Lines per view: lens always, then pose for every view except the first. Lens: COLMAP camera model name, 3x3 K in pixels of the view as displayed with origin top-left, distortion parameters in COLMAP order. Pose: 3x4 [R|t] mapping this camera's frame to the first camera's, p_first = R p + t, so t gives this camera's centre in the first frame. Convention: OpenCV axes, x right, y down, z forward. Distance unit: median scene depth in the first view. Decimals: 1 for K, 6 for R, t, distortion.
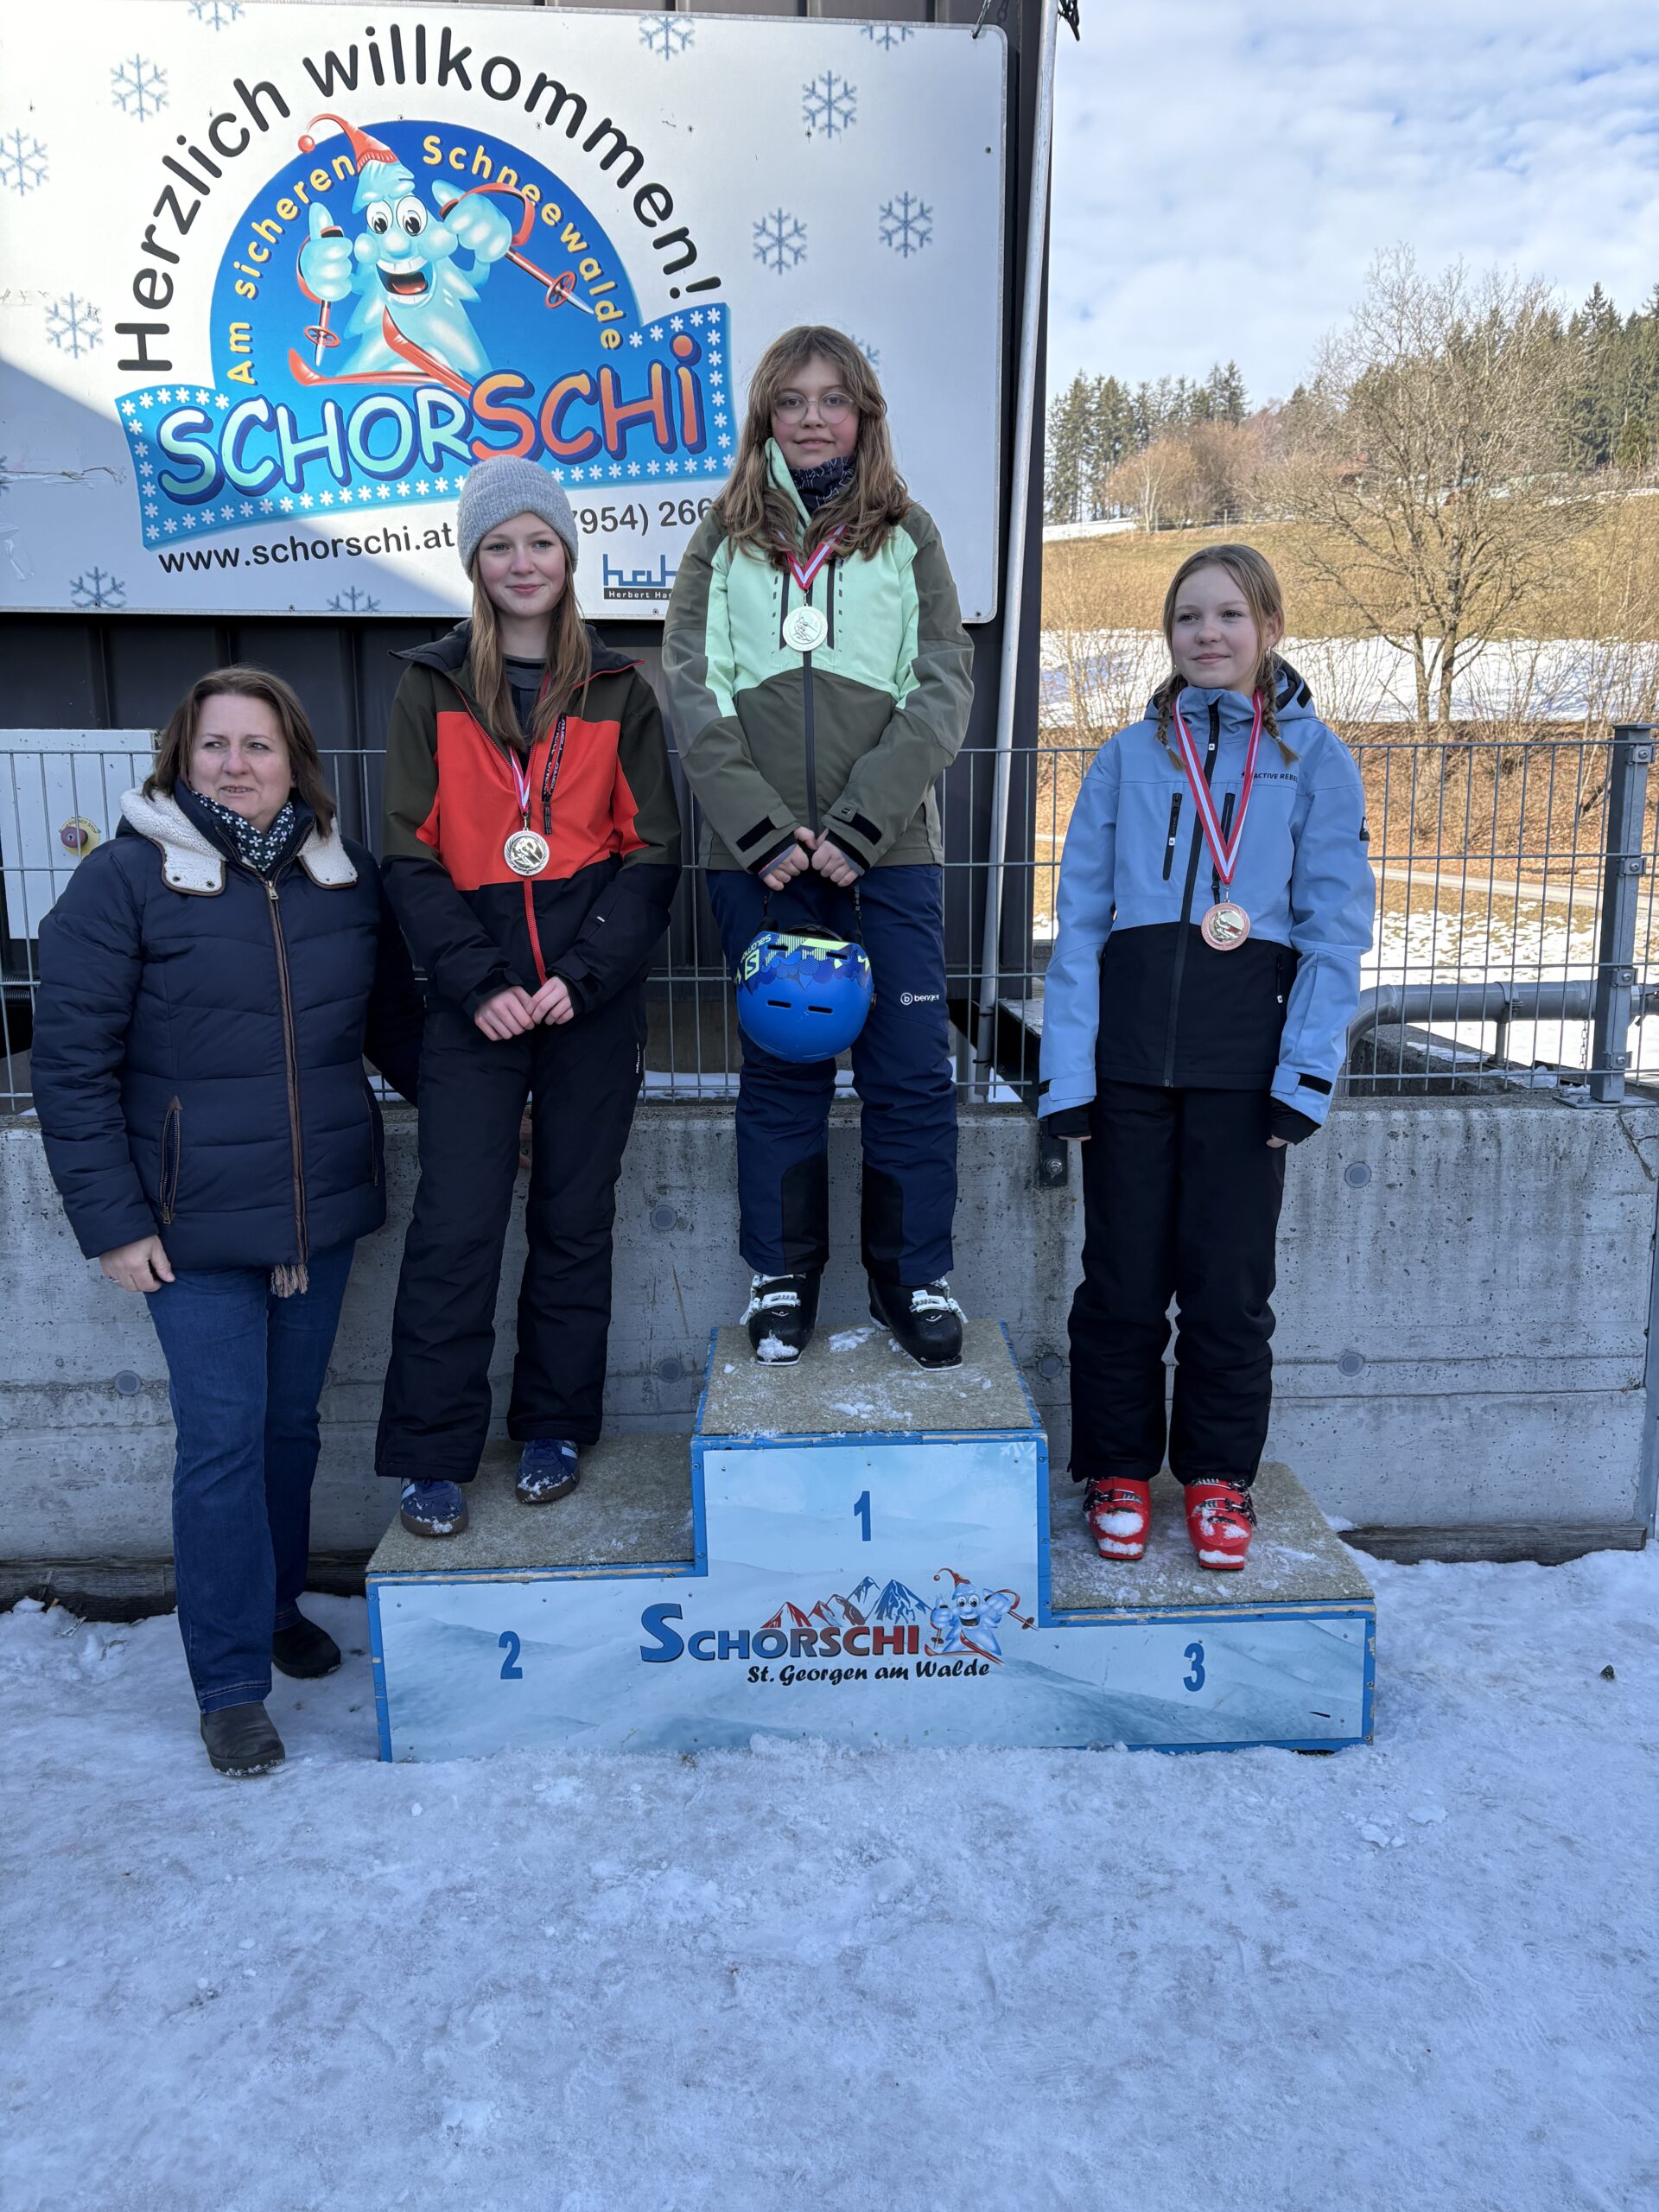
lens RADIAL K [[1685.1, 0, 832.0], [0, 1685.1, 1119.8], [0, 0, 1]] dist [0.031598, -0.015055]
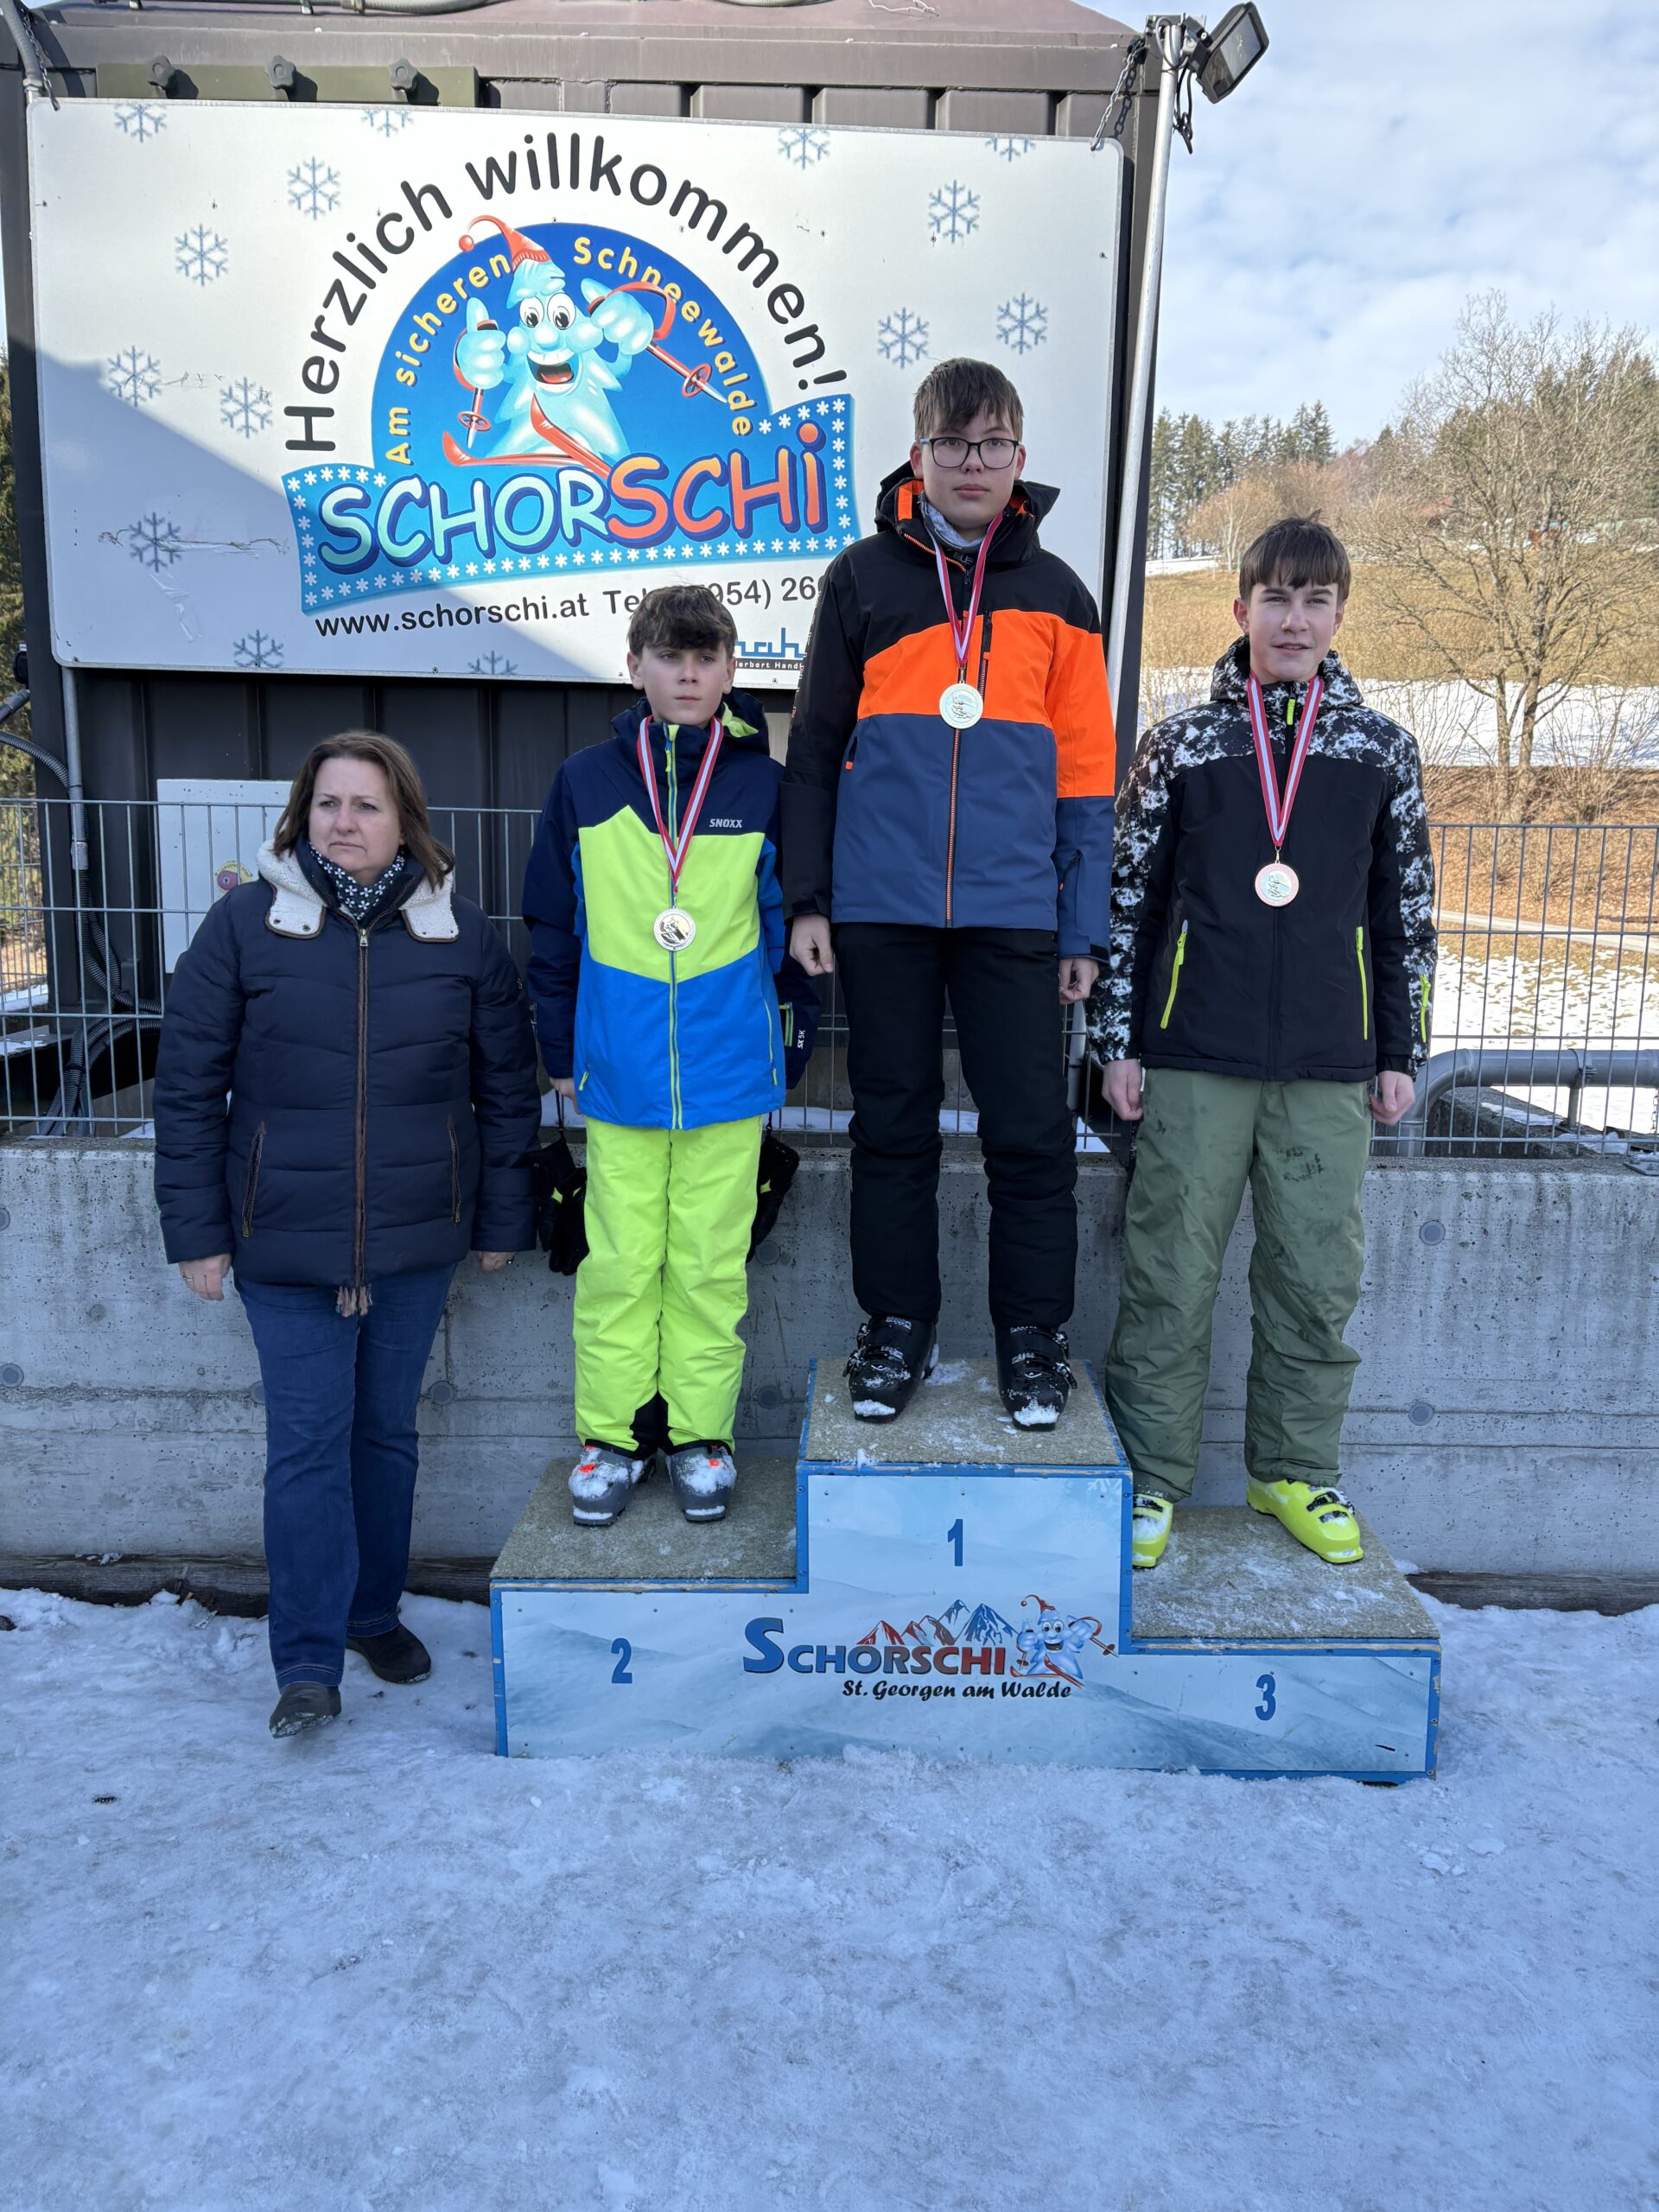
lens RADIAL K [[1685.1, 0, 844.7], [0, 1685.1, 1118.8], [0, 0, 1]] dist [0.031598, -0.015055]
pose [[0.999116, 0.028486, -0.030912, -0.020767], [-0.028992, 0.999451, -0.016050, -0.010129], [0.030437, 0.016932, 0.999393, -0.055450]]
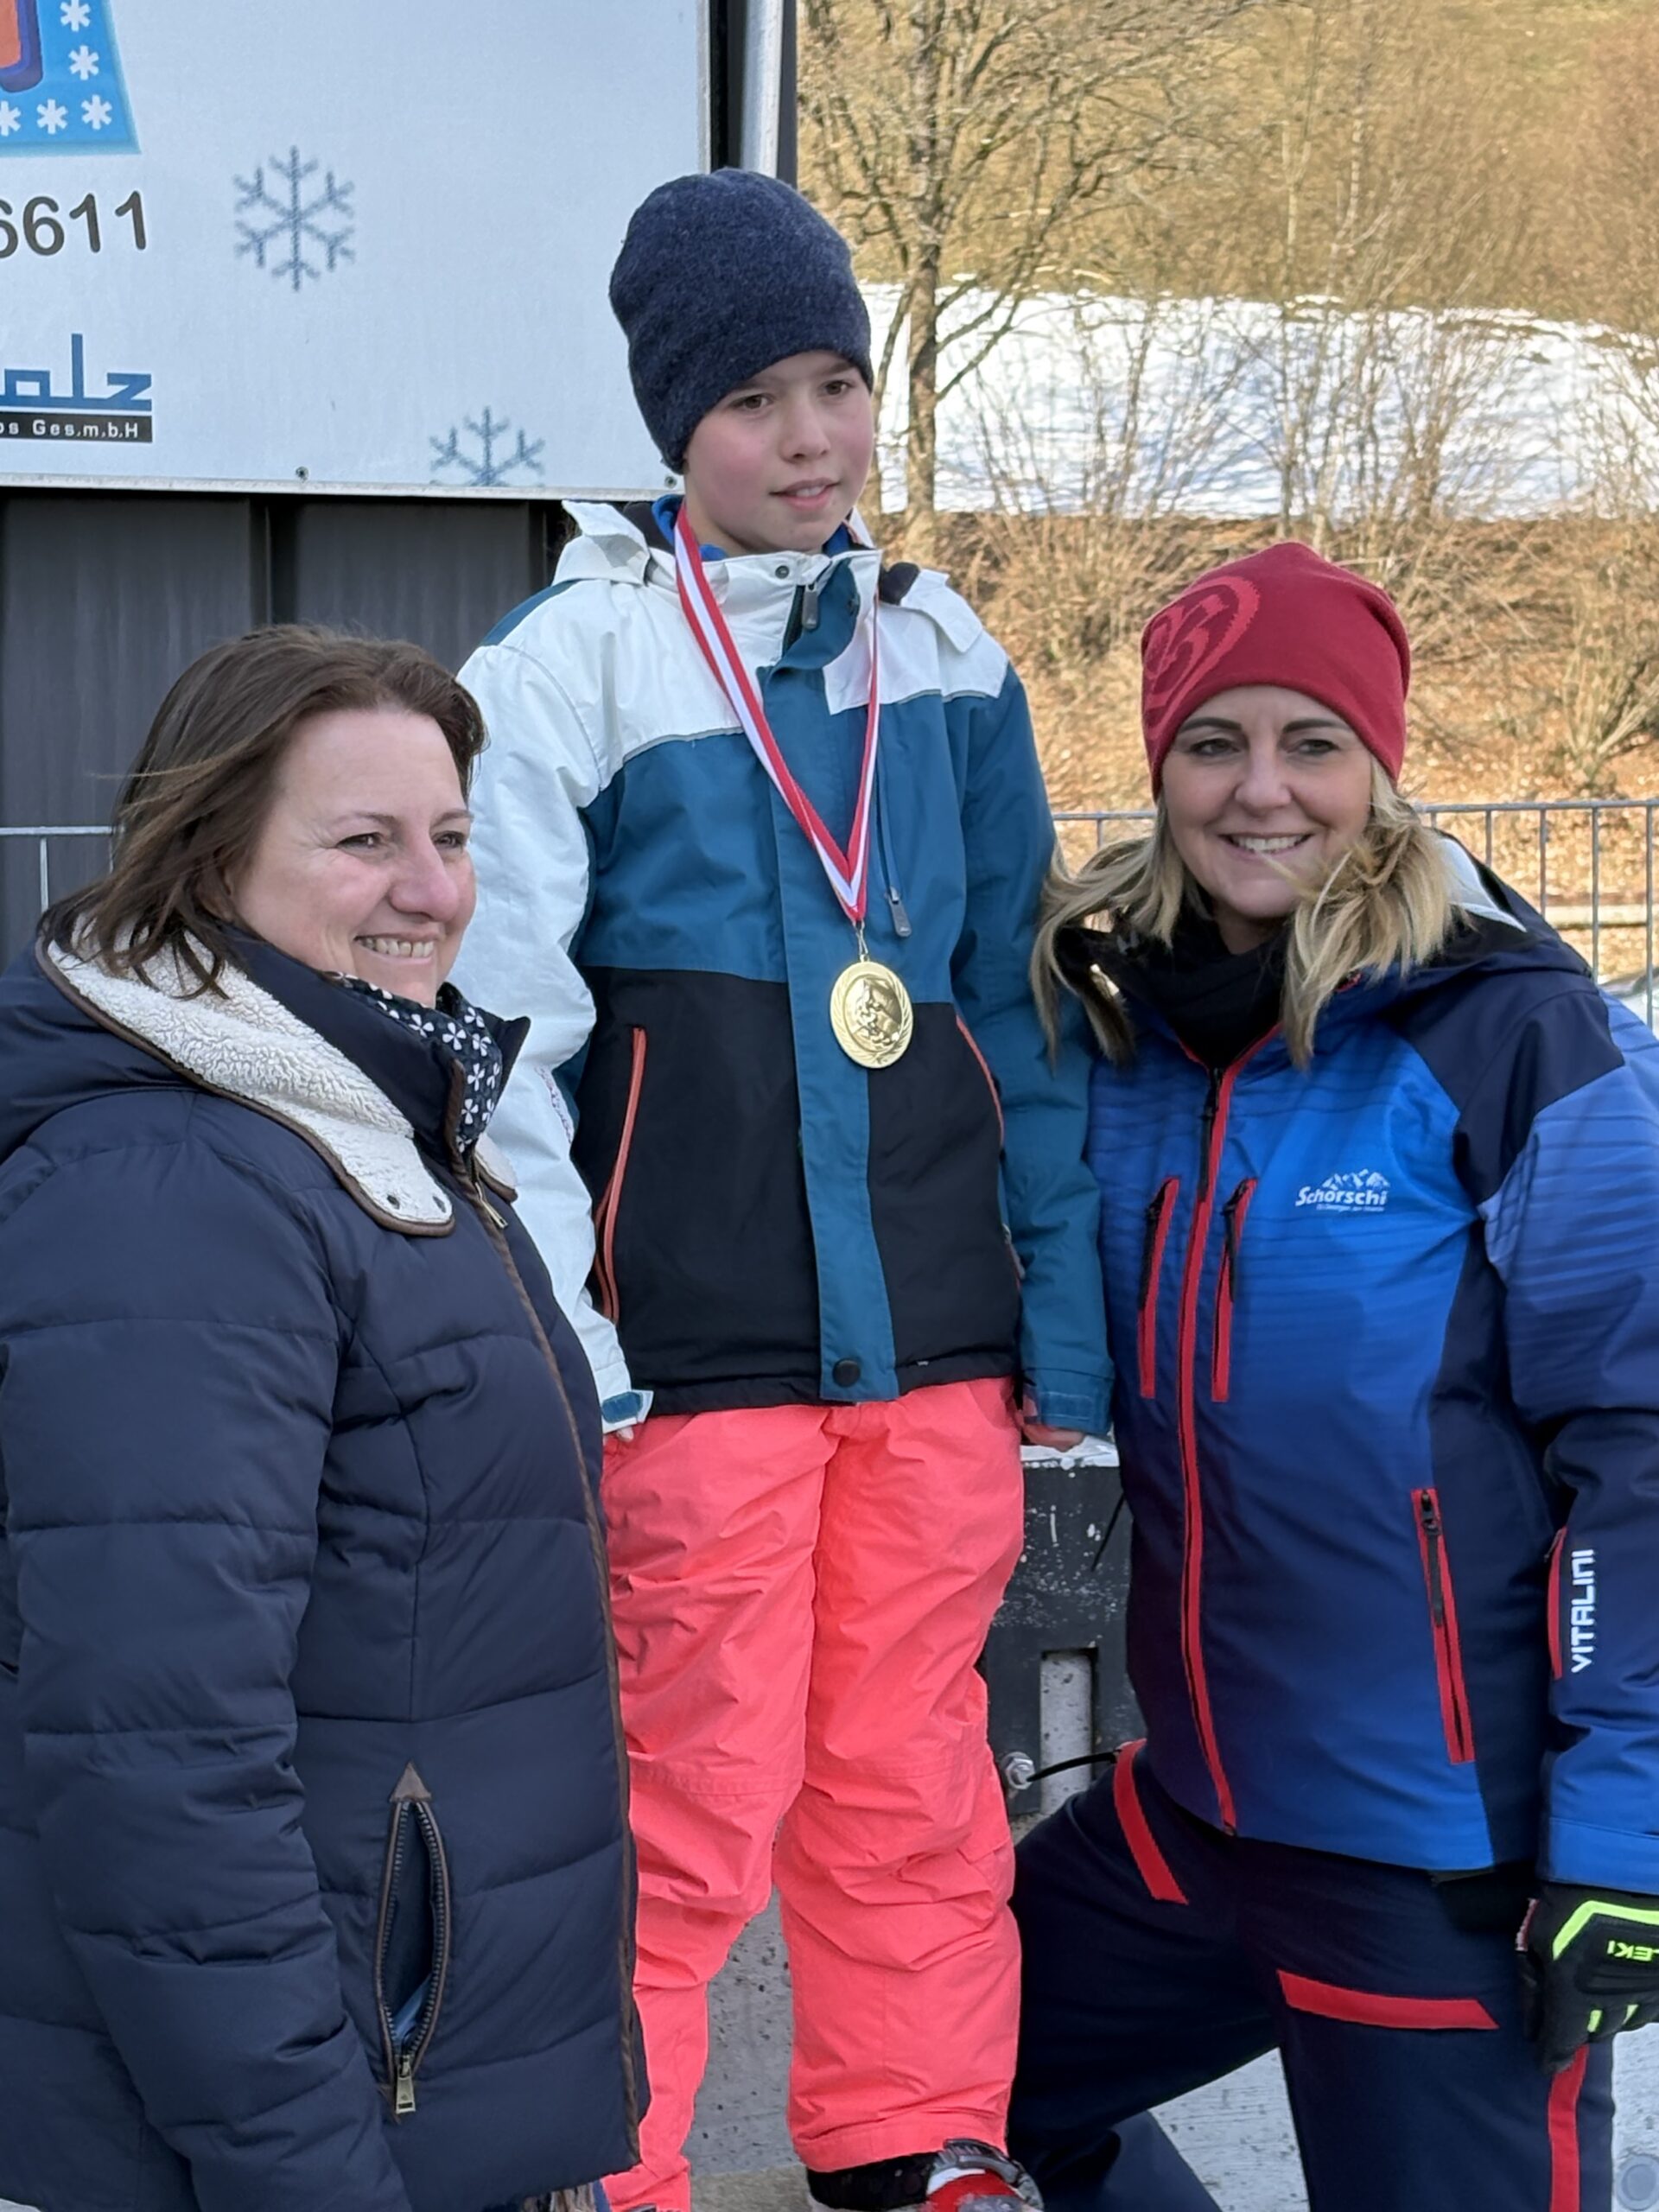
lens RADIAL K [[5119.3, 0, 820.7], [0, 5119.3, 1102.4], [0, 0, 1]] dist [0.181956, 0.000000]
pose [[0.944889, -0.025348, 0.326409, -0.320930], [0.061072, 0.993145, -0.099667, -0.013838], [-0.321645, 0.114108, 0.939959, -0.218658]]
